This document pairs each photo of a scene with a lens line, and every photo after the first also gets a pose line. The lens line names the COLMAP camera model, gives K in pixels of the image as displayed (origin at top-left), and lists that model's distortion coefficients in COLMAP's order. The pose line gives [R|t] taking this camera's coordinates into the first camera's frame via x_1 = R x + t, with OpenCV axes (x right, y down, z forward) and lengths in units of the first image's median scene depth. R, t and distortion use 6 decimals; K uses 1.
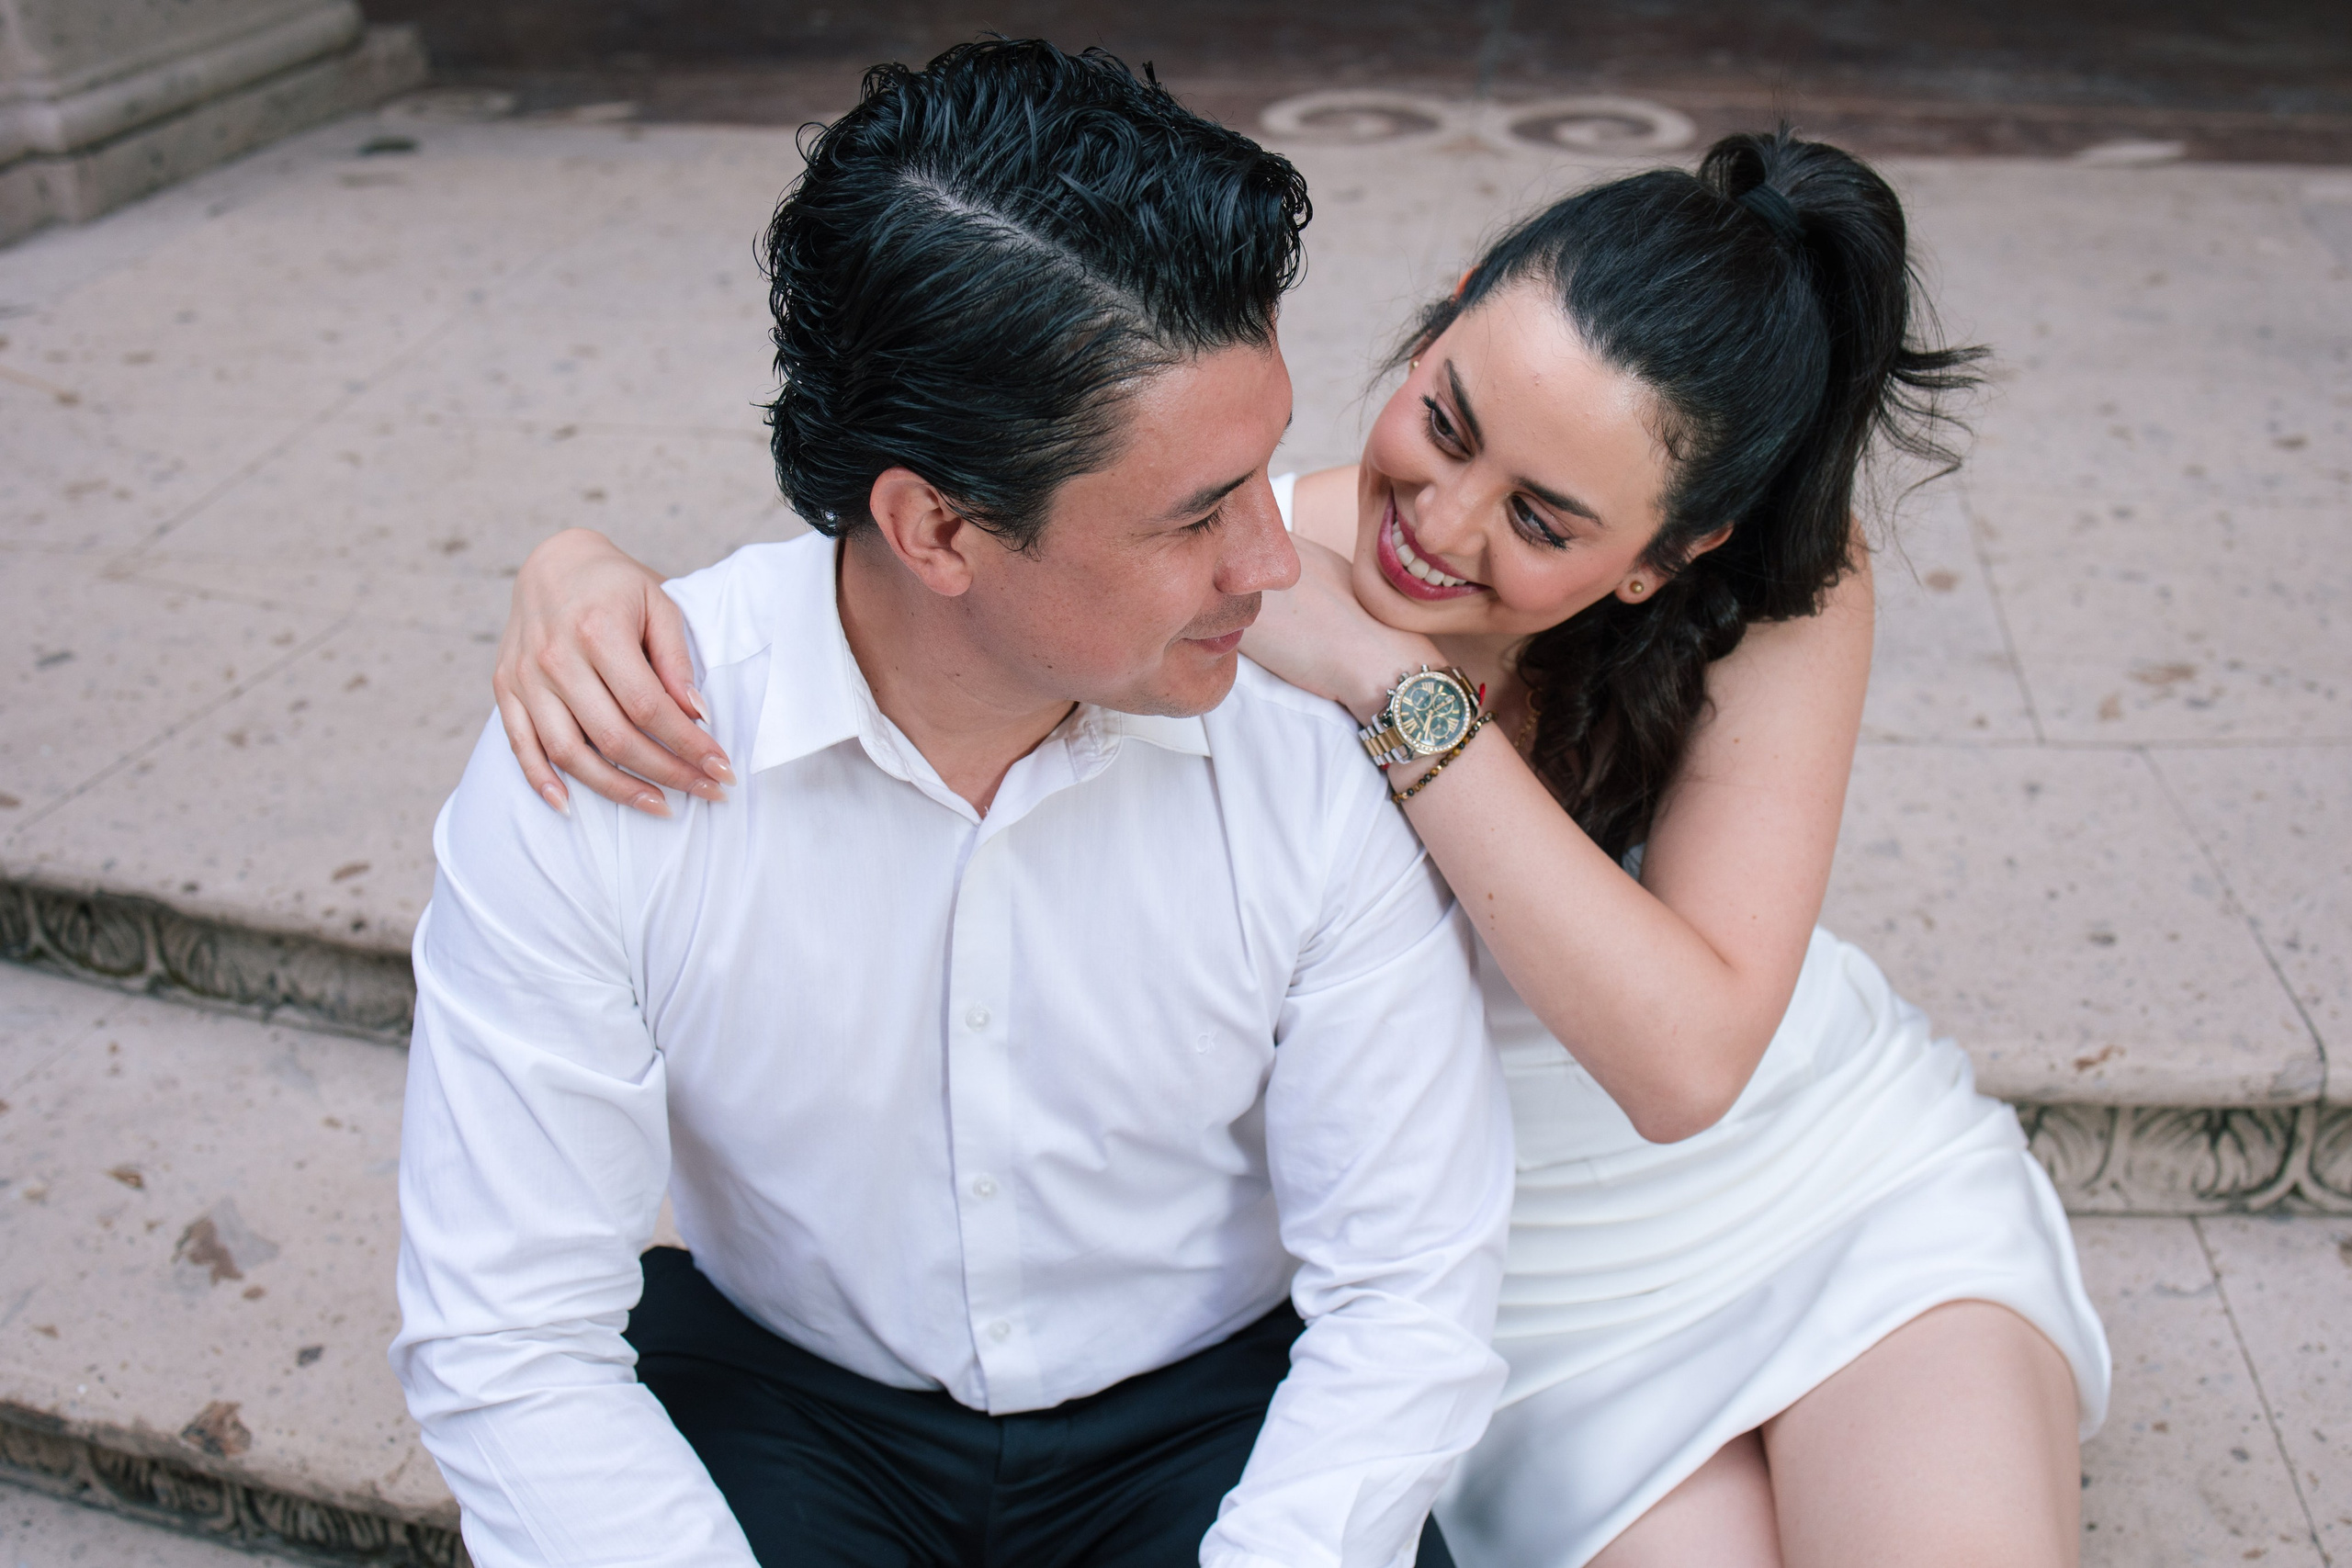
lens RADIAL K [[2393.8, 0, 1176.0], [0, 2393.8, 784.0], [0, 0, 1]] dist [-0.080703, 0.080605]
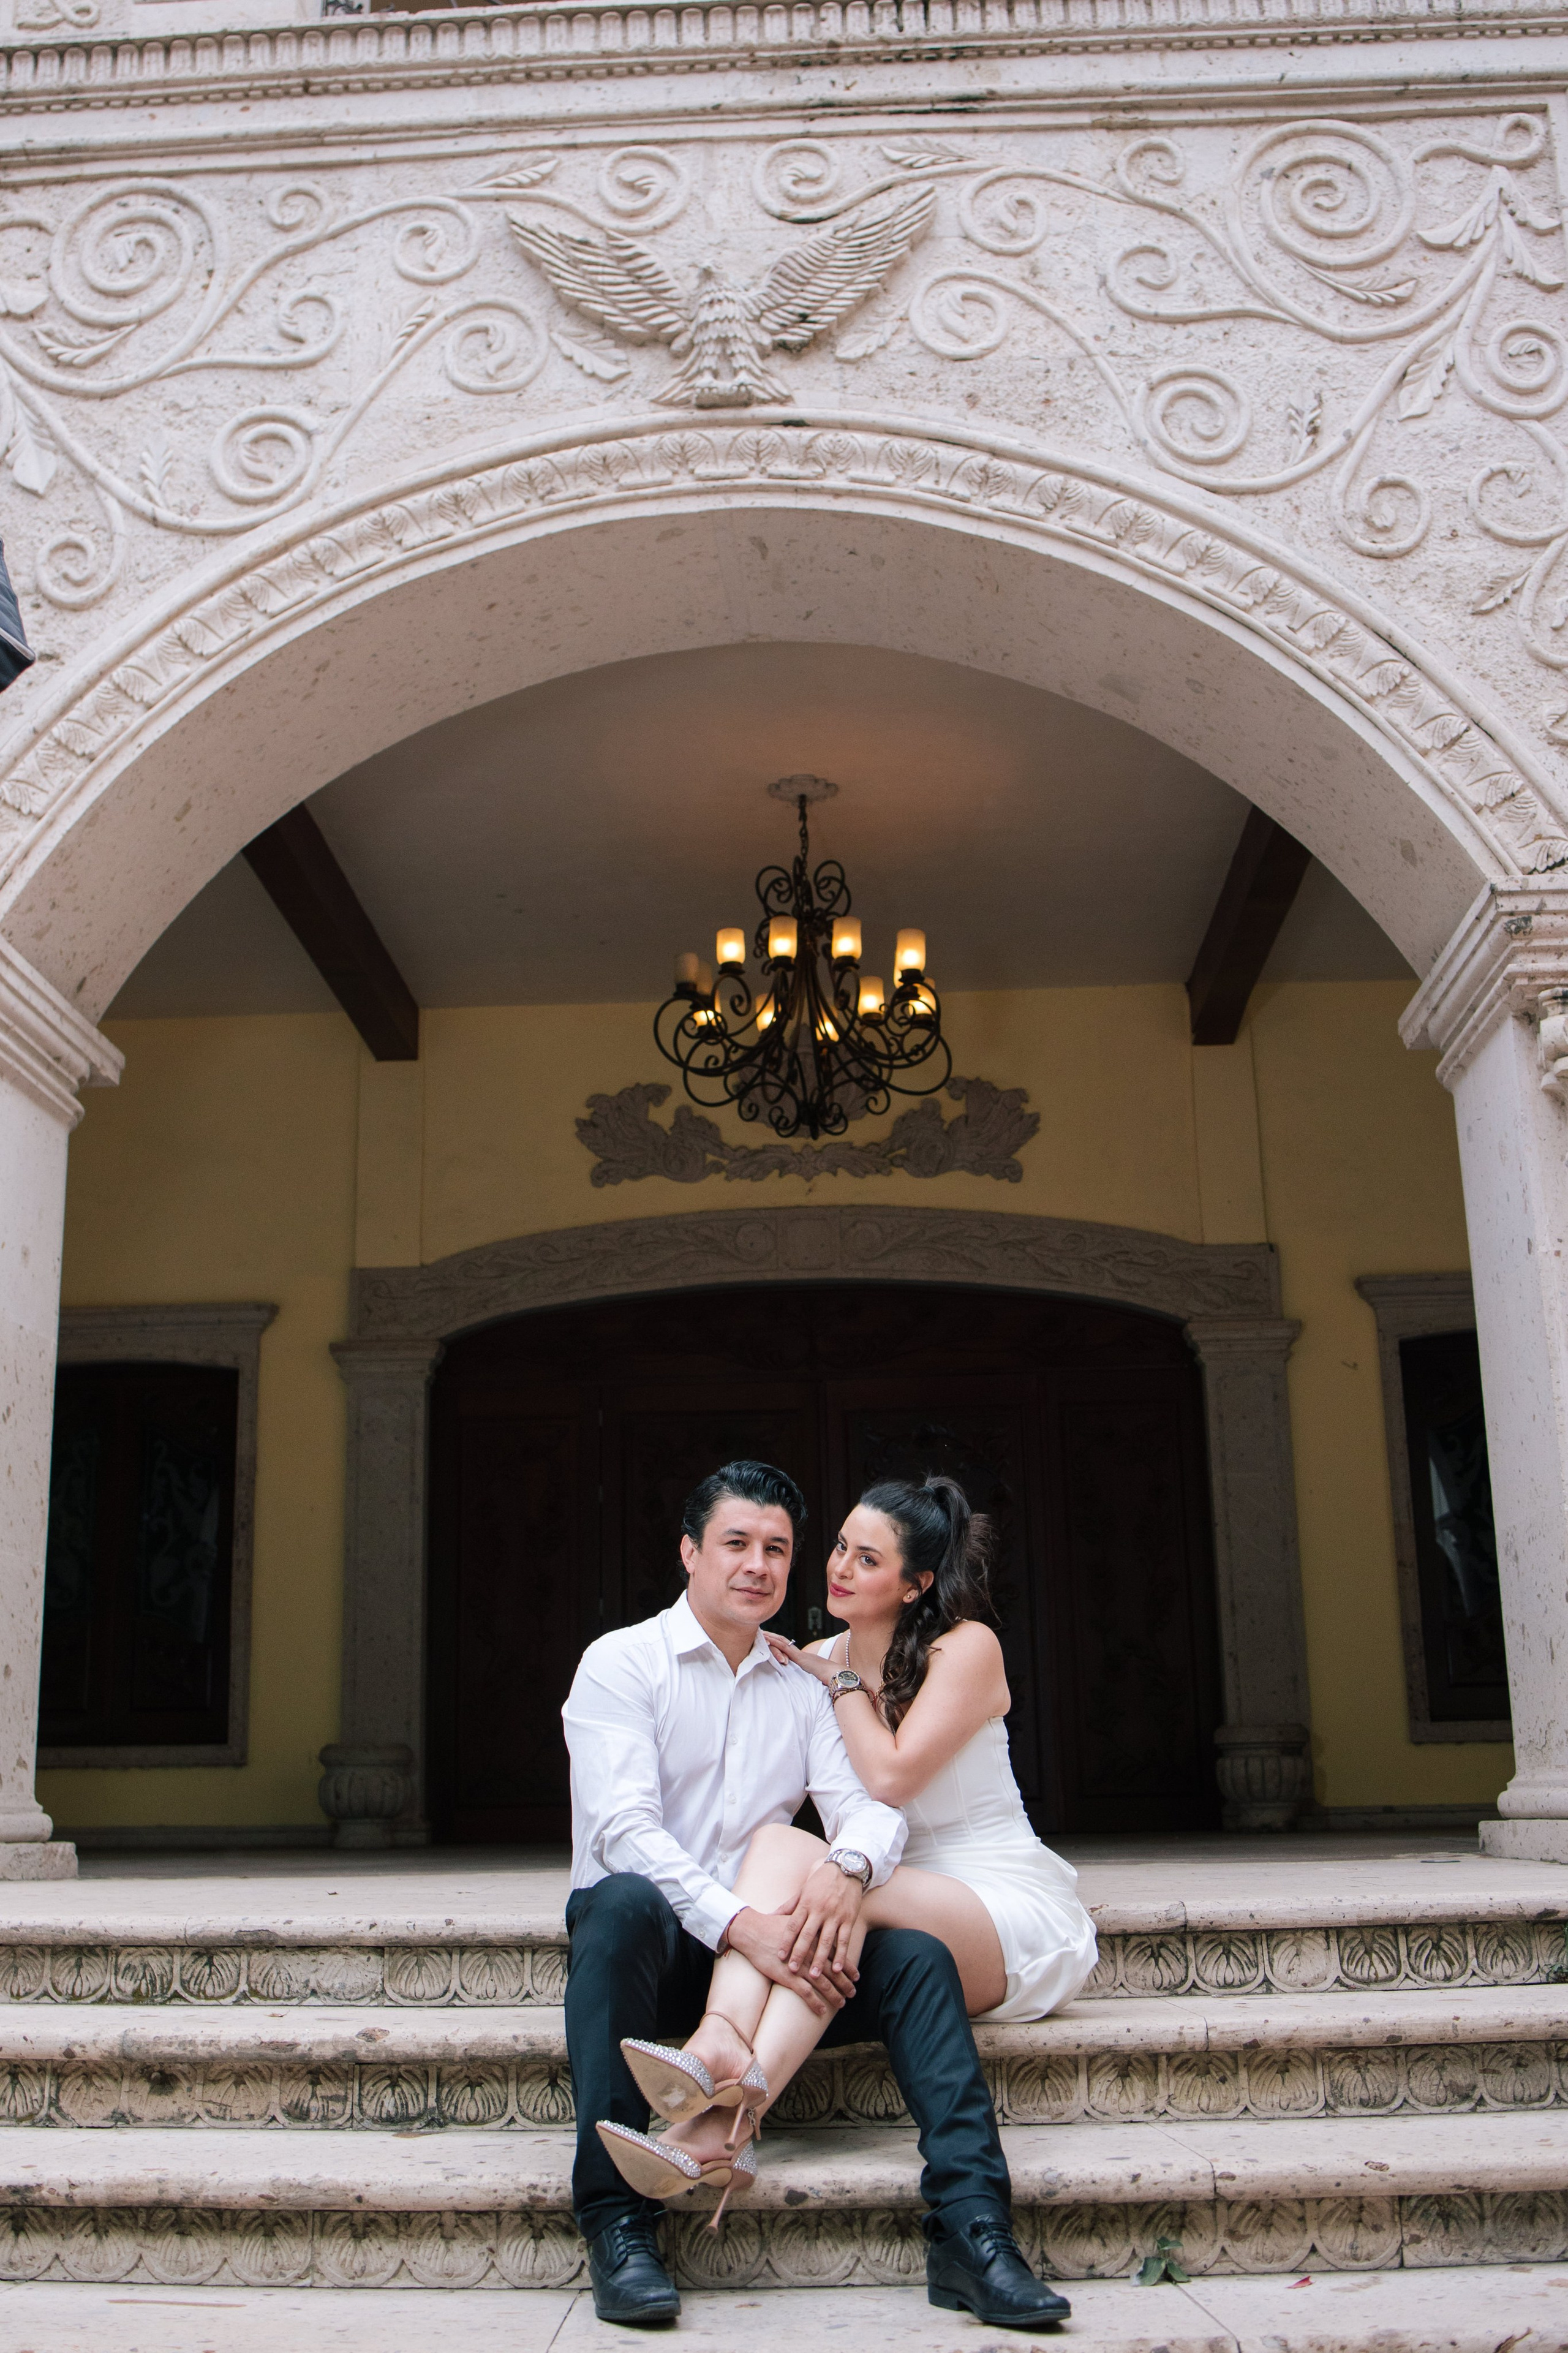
lens RADIAL K [[2536.0, 0, 746.8], [0, 2536.0, 1090.3], [0, 0, 1]] dist [-0.063250, 0.034733]
pose [[0.988174, 0.044886, 0.146623, -0.356443], [0.069739, 0.720029, -0.690431, 1.105964], [-0.136563, 0.692490, 0.708384, -1.243695]]
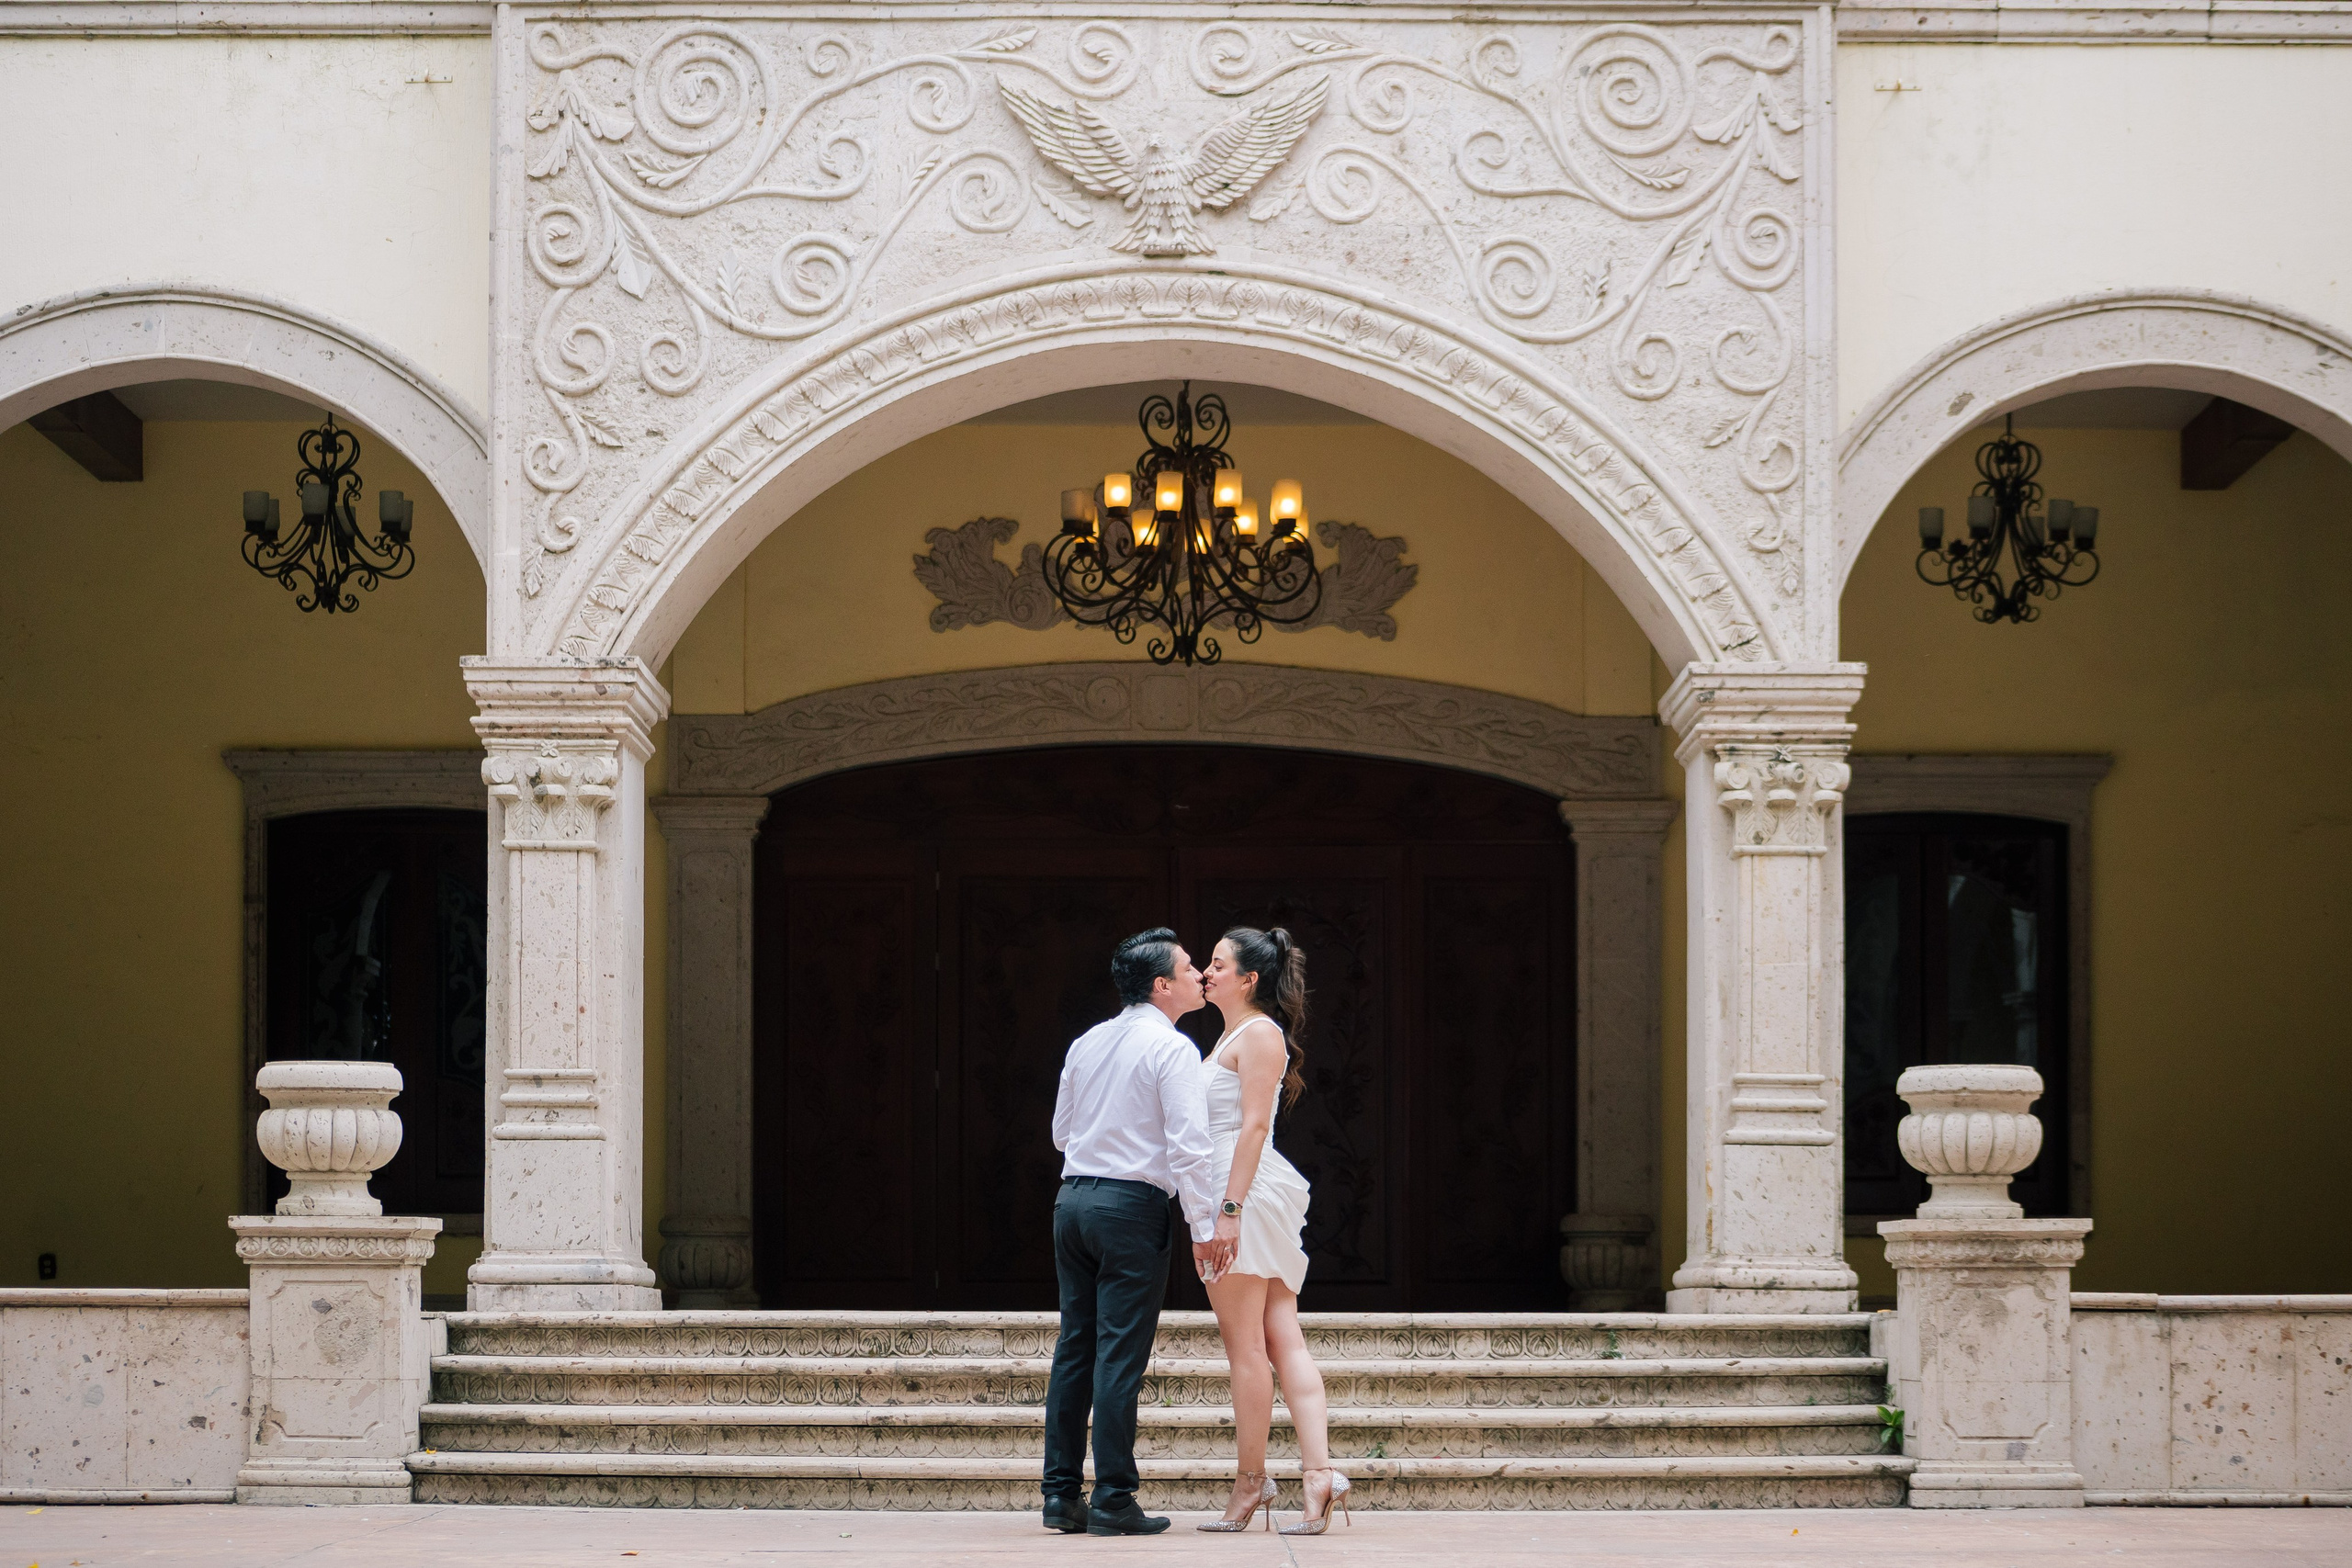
lens RADIAL K [[5126.8, 0, 1187.3], [0, 5126.8, 1231.5], [0, 0, 1]] dist [-0.057757, 0.710648]
pose [[0.977759, 0.023442, 0.208418, -1.895417], [0.081344, 0.873561, -0.479868, 4.308526], [-0.193315, 0.486149, 0.852226, -6.946388]]
